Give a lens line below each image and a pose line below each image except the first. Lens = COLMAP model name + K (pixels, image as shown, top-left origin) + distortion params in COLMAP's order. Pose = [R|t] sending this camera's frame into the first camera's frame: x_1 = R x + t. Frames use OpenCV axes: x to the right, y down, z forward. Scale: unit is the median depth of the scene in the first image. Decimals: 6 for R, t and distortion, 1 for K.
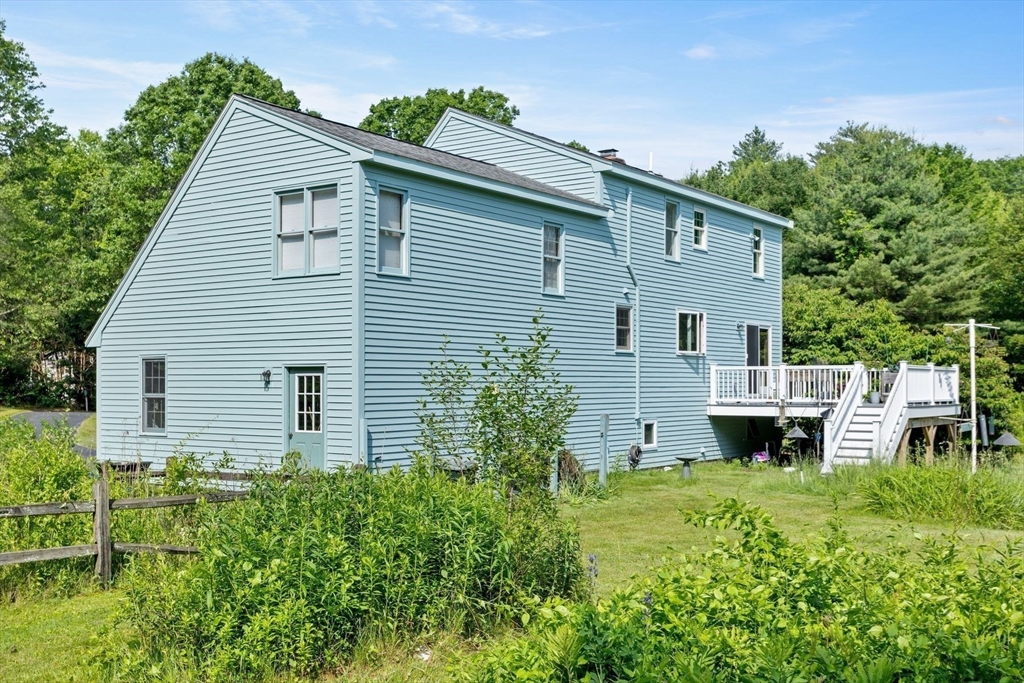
lens RADIAL K [[1107.2, 0, 509.1], [0, 1107.2, 387.4], [0, 0, 1]] dist [0.010921, 0.017899]
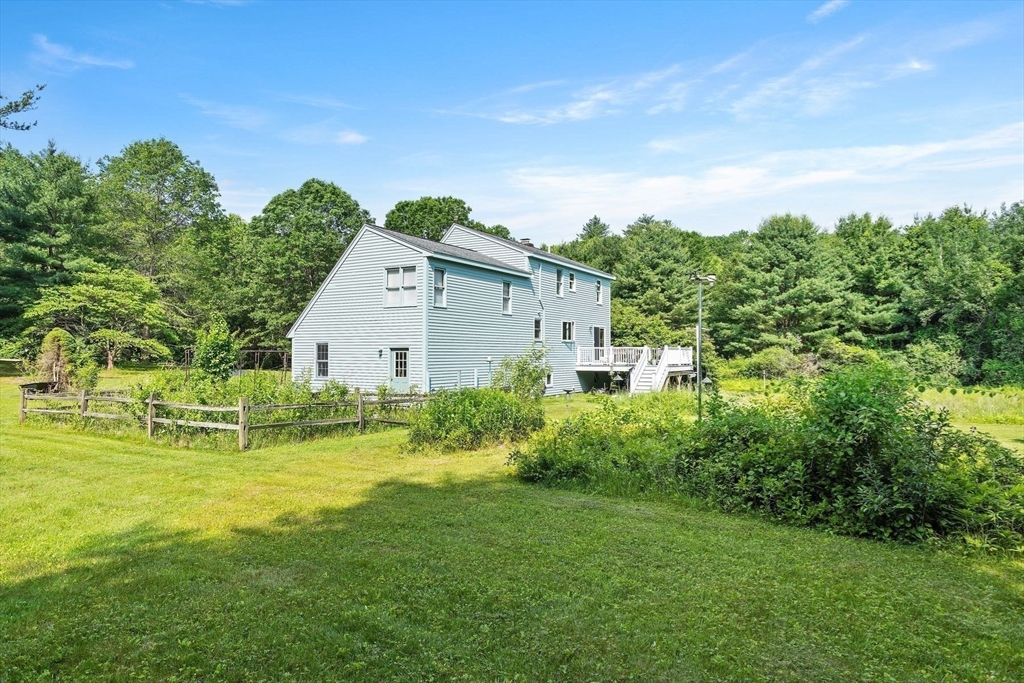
lens RADIAL K [[638.5, 0, 512.0], [0, 638.5, 341.5], [0, 0, 1]] dist [-0.003551, 0.080434]
pose [[0.995797, 0.003681, 0.091511, -0.051328], [-0.001662, 0.999754, -0.022140, -0.002552], [-0.091570, 0.021895, 0.995558, -0.190009]]
